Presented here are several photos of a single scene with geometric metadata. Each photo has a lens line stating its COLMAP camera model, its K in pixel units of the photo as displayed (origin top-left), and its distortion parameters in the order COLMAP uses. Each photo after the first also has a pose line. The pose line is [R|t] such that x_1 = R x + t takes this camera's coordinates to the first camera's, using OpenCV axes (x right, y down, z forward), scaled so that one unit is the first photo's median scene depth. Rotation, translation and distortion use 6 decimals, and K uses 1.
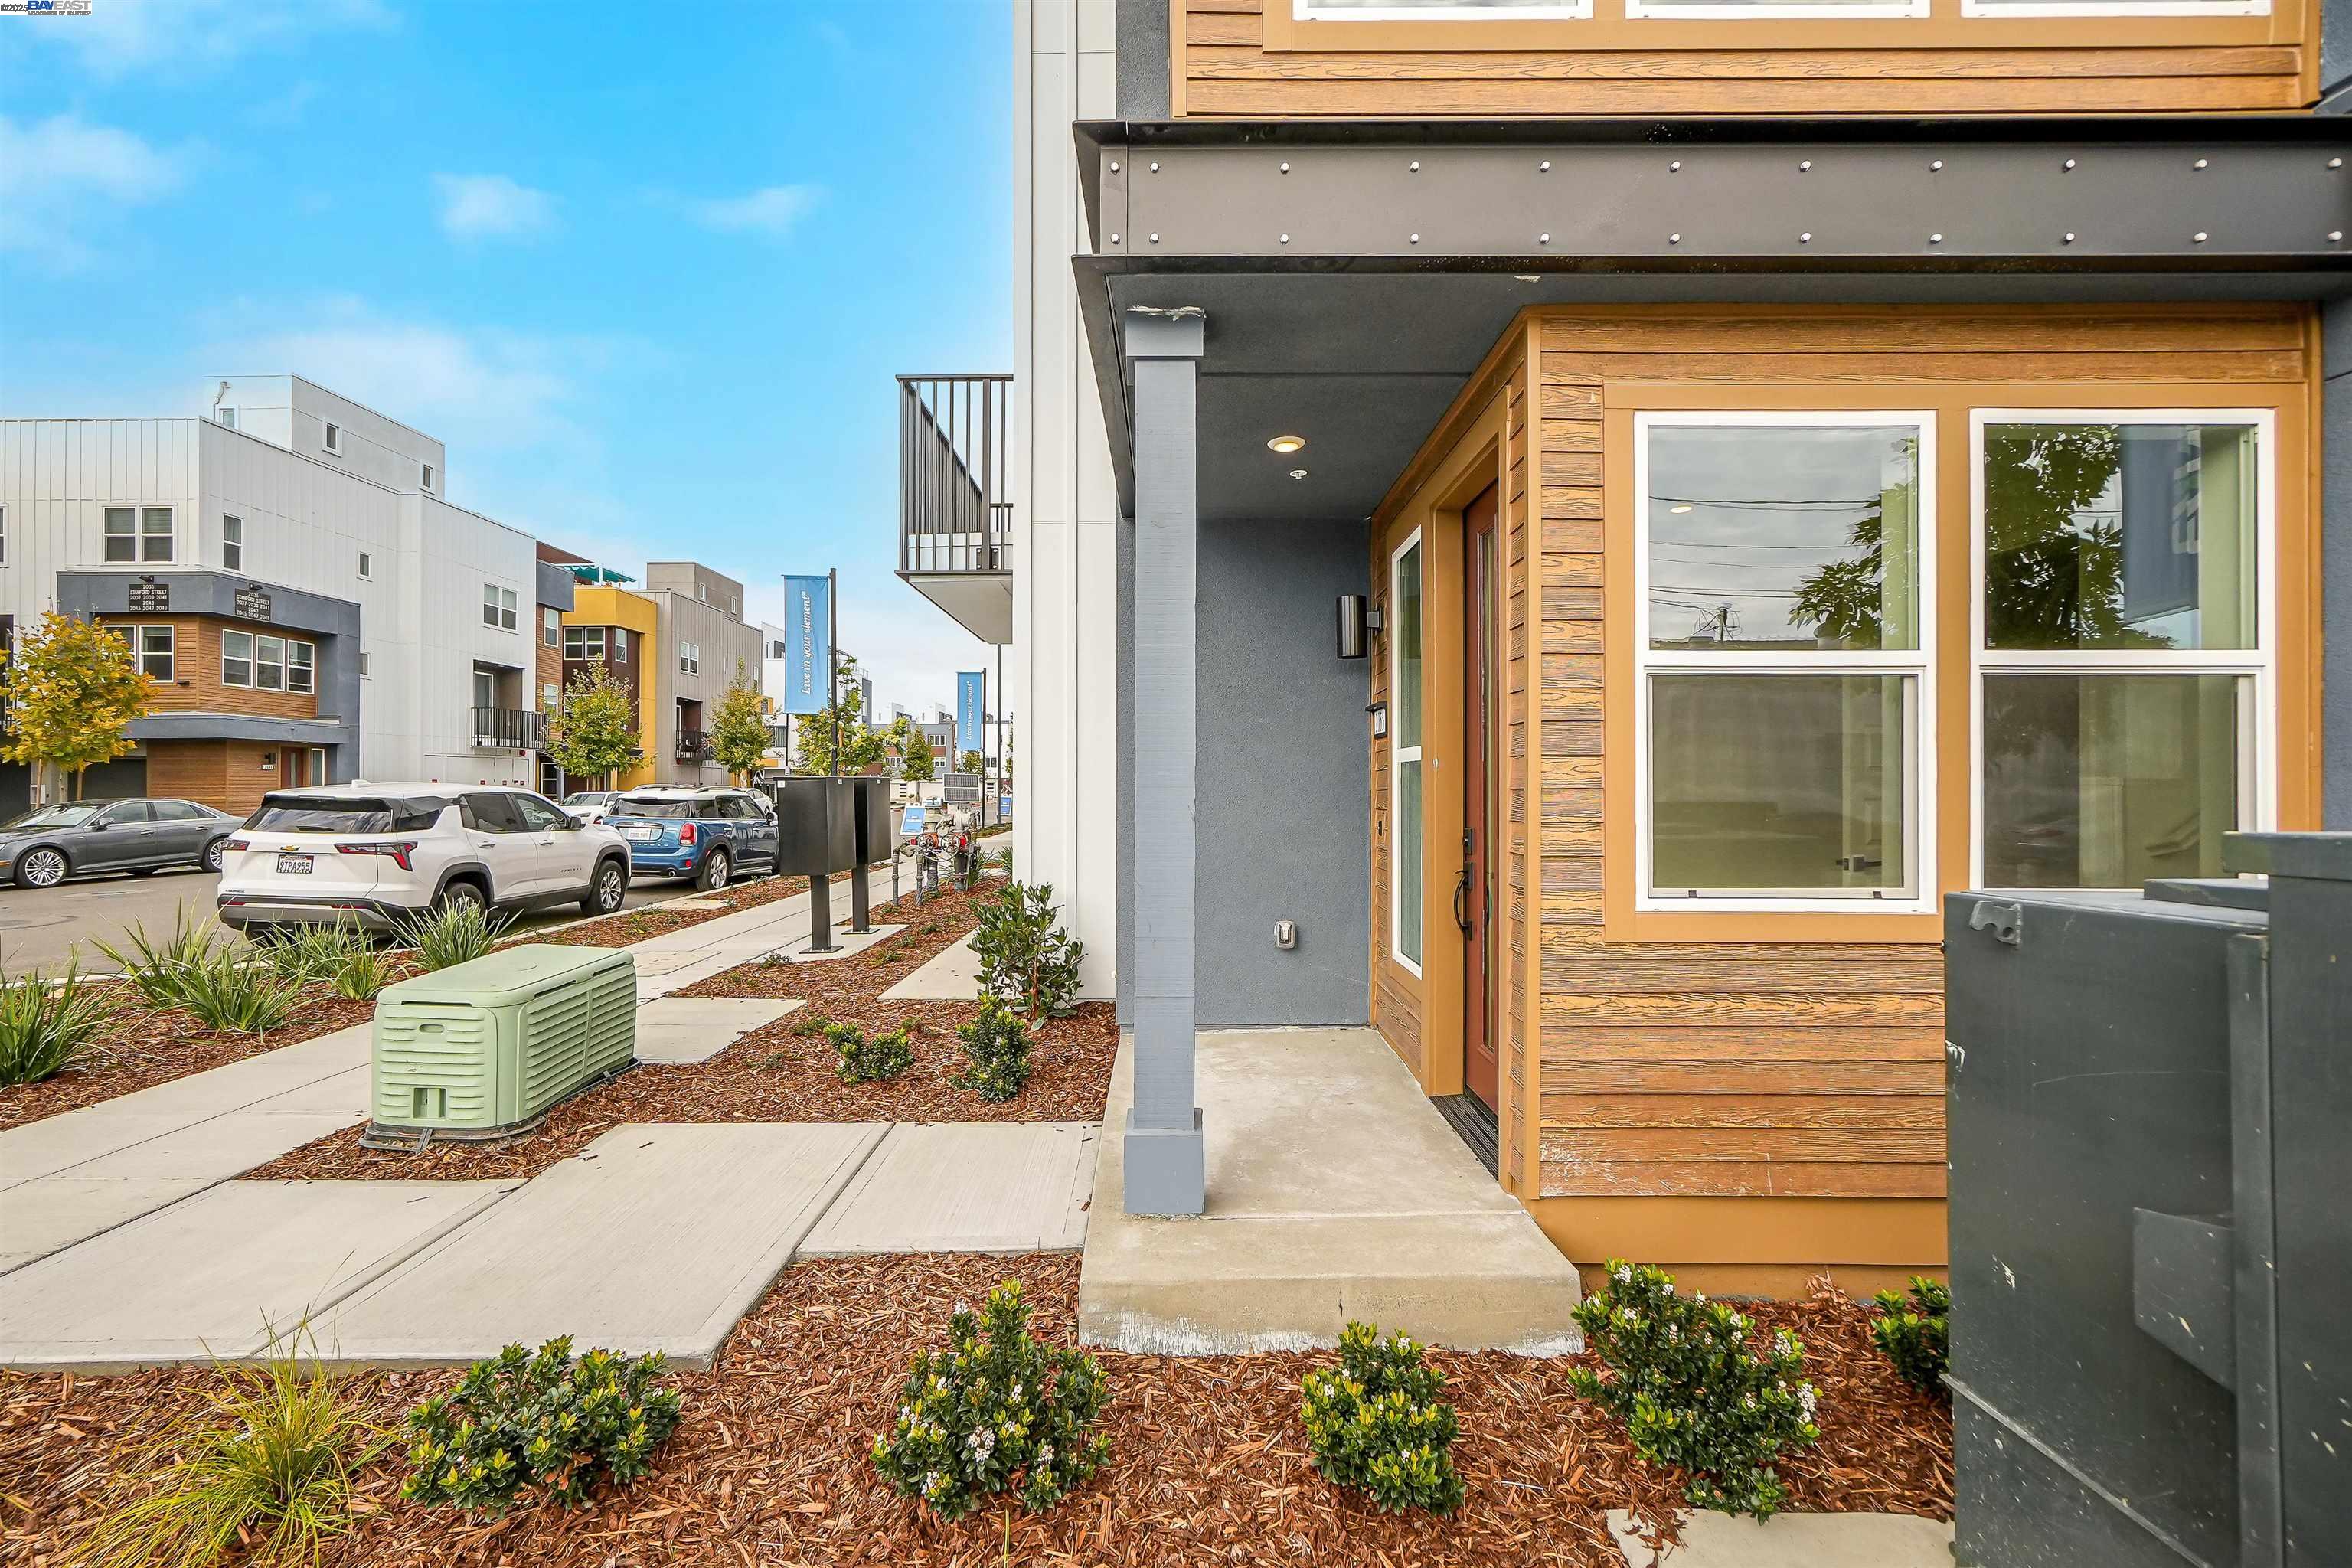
lens RADIAL K [[1023.1, 0, 1208.9], [0, 1023.1, 789.2], [0, 0, 1]] dist [-0.008884, 0.001790]
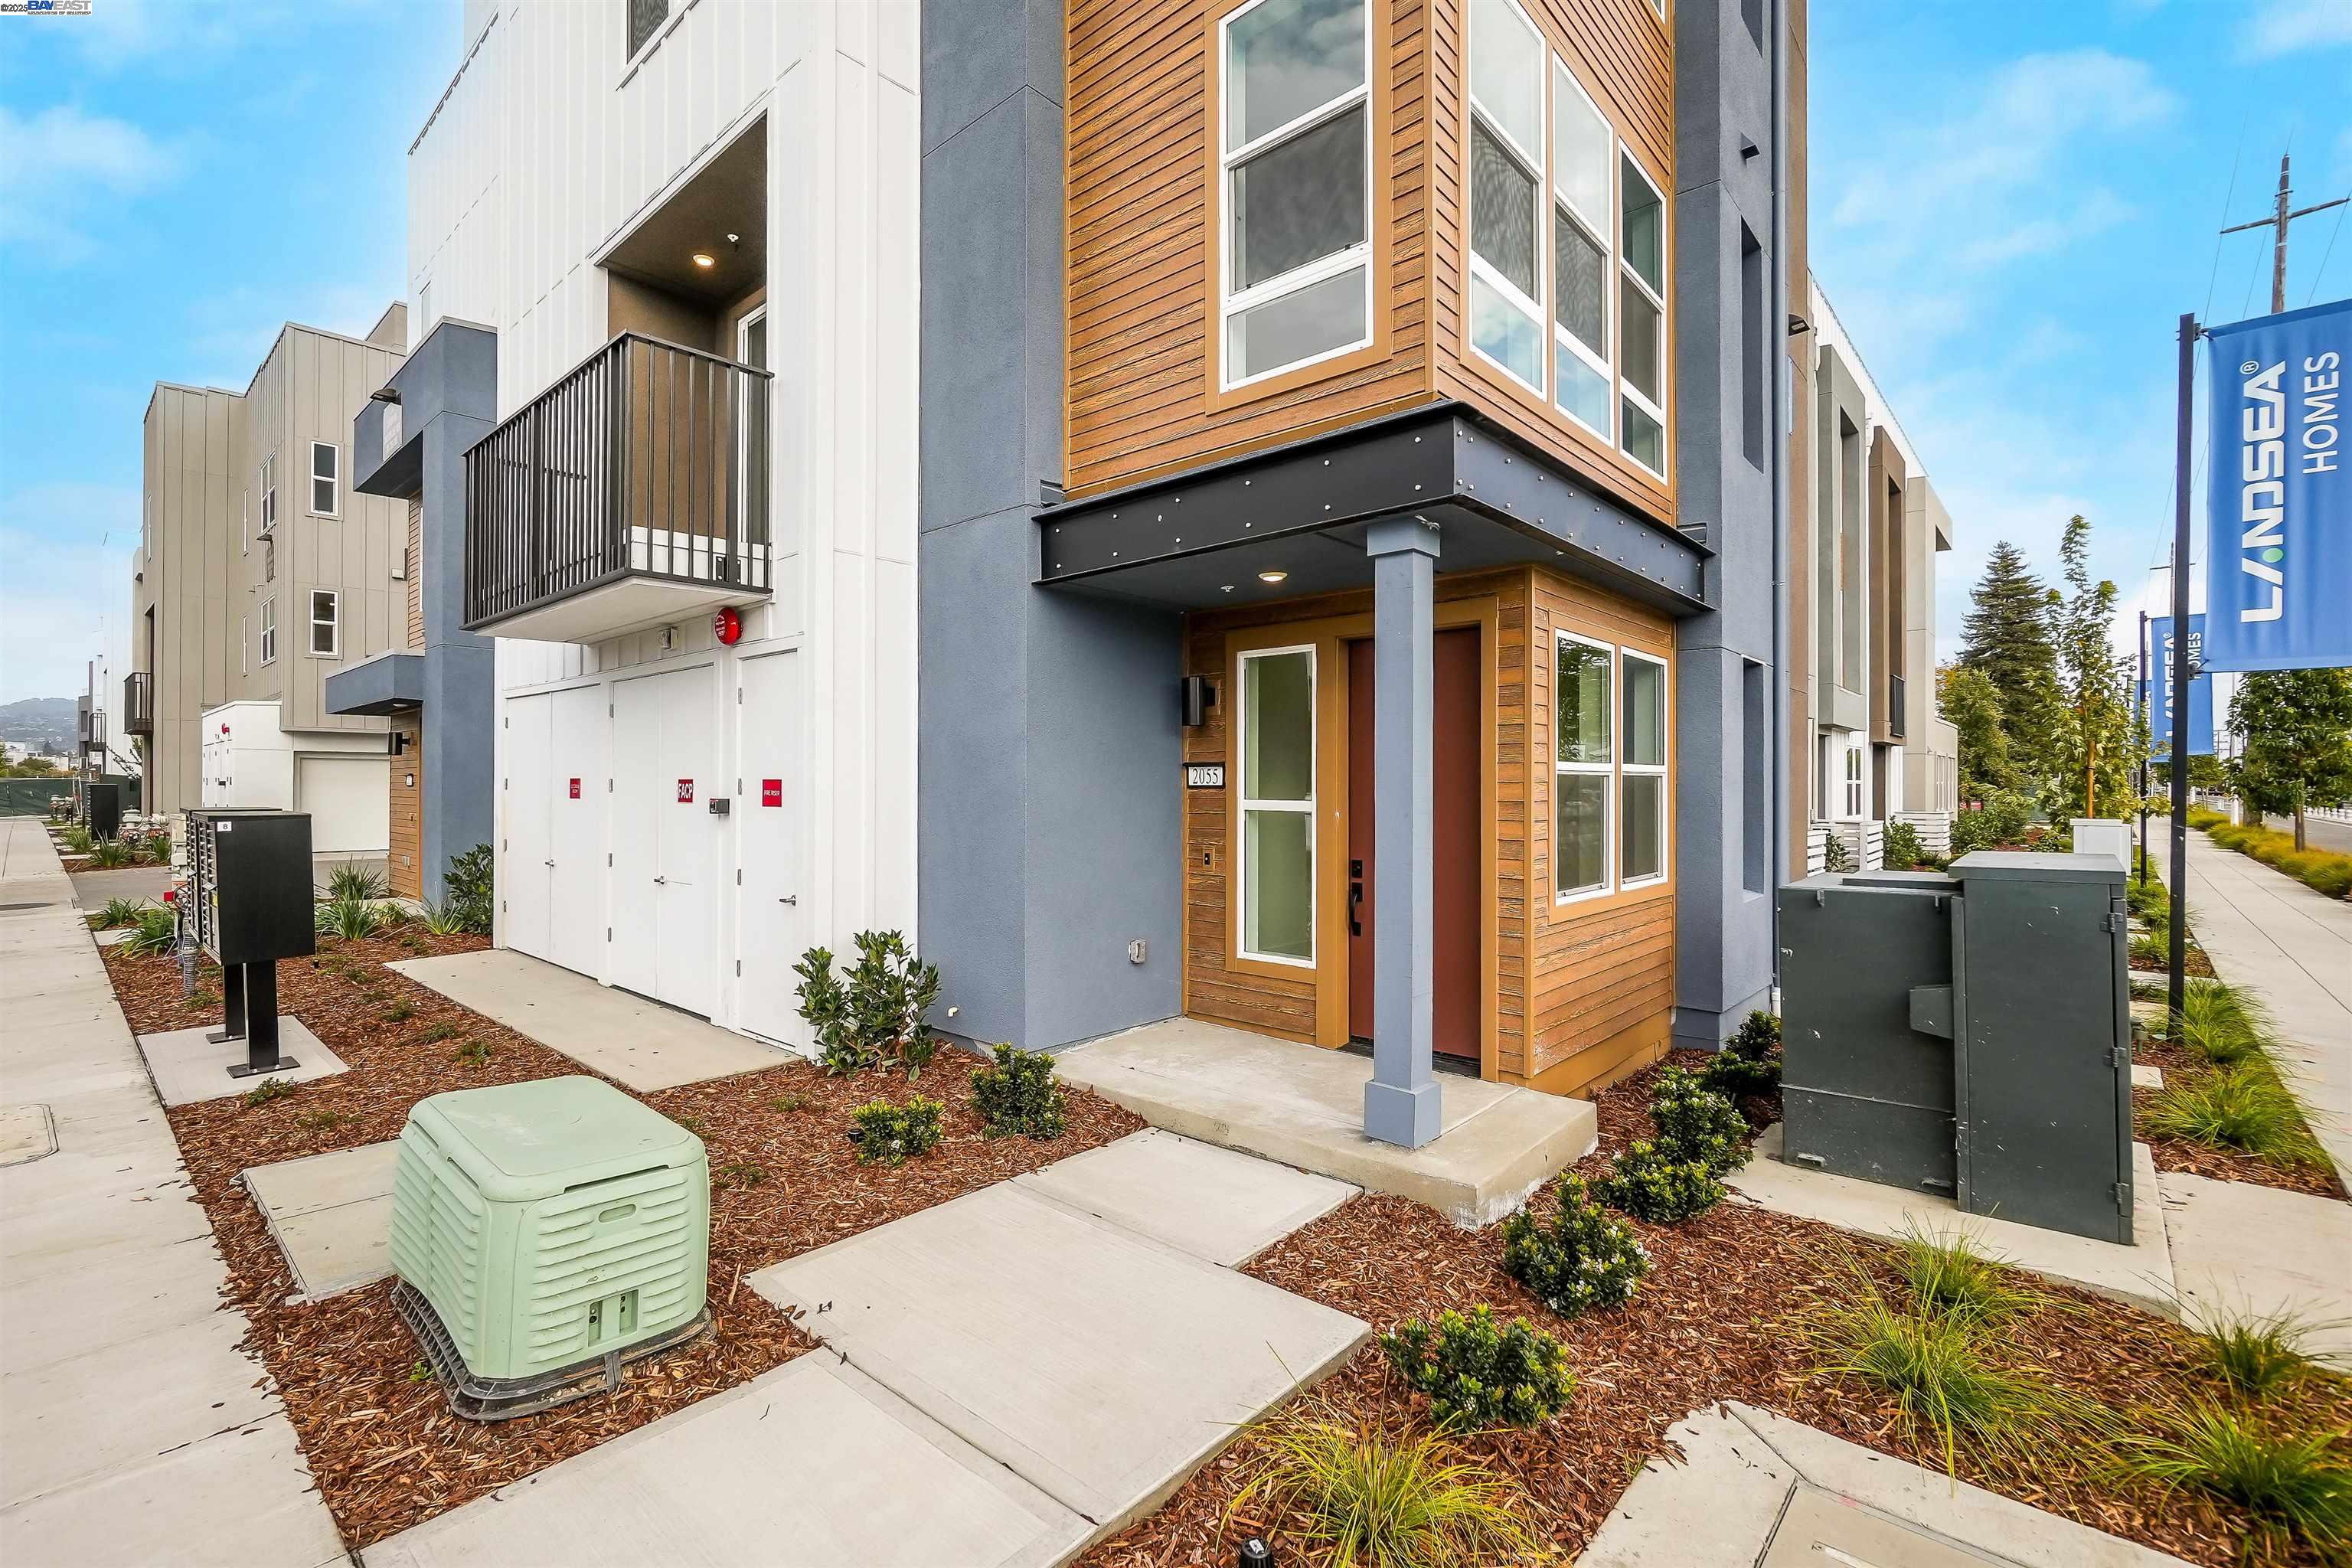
lens RADIAL K [[1023.1, 0, 1161.3], [0, 1023.1, 782.5], [0, 0, 1]] dist [-0.008884, 0.001790]
pose [[0.678188, 0.000731, 0.734888, -1.032474], [-0.003242, 0.999993, 0.001998, -0.076450], [-0.734881, -0.003738, 0.678185, 0.219243]]
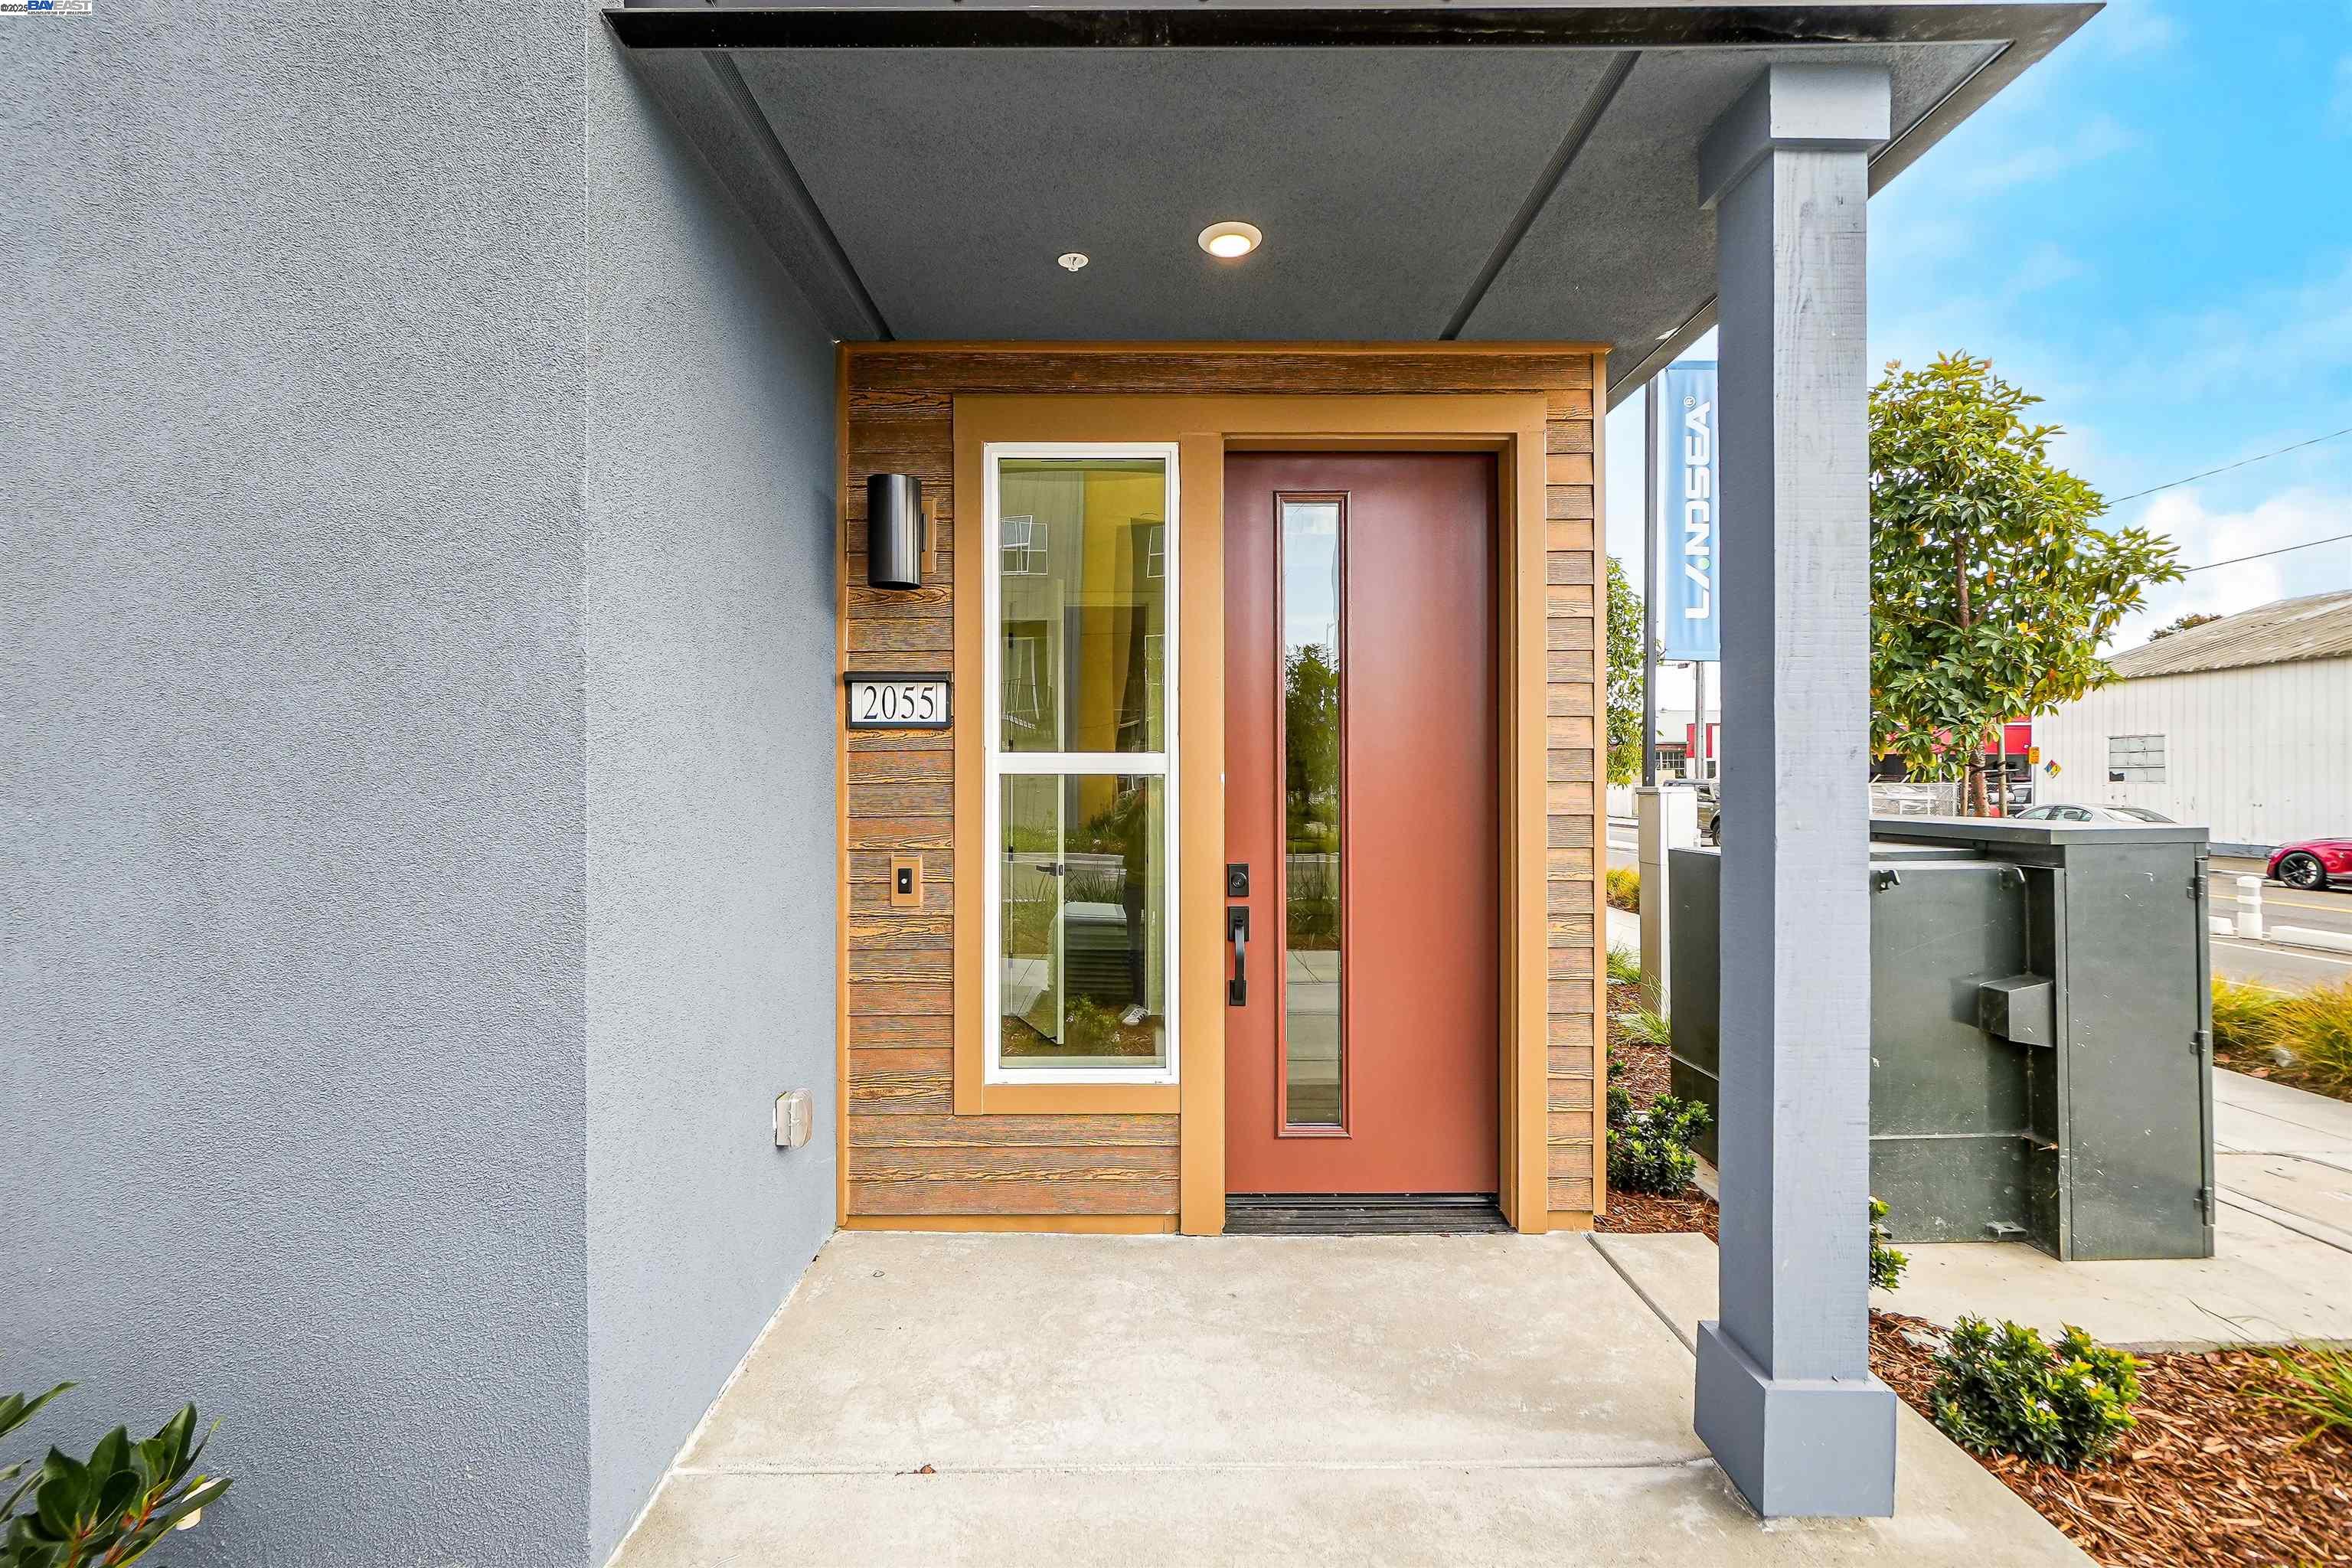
lens RADIAL K [[1023.1, 0, 1167.5], [0, 1023.1, 785.9], [0, 0, 1]] dist [-0.008884, 0.001790]
pose [[0.011381, -0.007058, 0.999910, -0.537530], [-0.004499, 0.999965, 0.007110, -0.028138], [-0.999925, -0.004580, 0.011348, 1.069953]]
